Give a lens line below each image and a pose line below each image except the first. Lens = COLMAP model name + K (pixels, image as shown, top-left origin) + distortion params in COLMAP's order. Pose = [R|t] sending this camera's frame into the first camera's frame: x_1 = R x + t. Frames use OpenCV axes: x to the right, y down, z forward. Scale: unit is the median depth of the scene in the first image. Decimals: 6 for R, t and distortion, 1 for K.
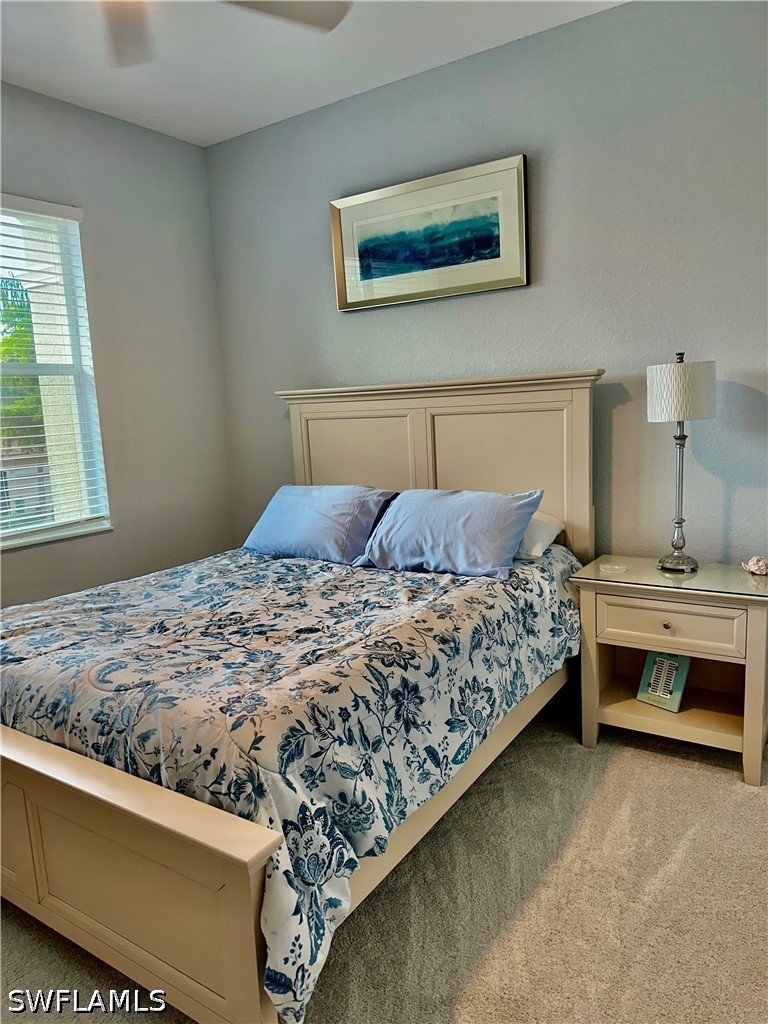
lens RADIAL K [[715.3, 0, 386.3], [0, 715.3, 511.3], [0, 0, 1]] dist [-0.005585, -0.007052]
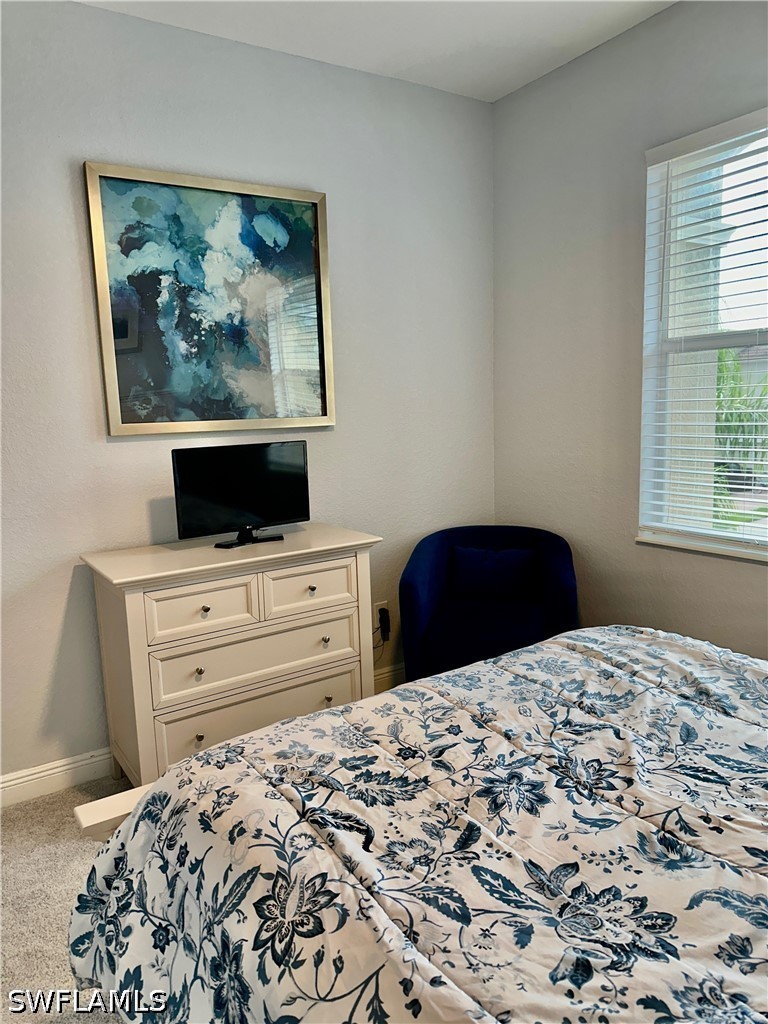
lens RADIAL K [[715.3, 0, 386.1], [0, 715.3, 514.6], [0, 0, 1]] dist [-0.005585, -0.007052]
pose [[-0.368915, 0.200913, -0.907489, 0.370475], [-0.097651, 0.962576, 0.252806, -0.208138], [0.924319, 0.181881, -0.335490, 1.110771]]
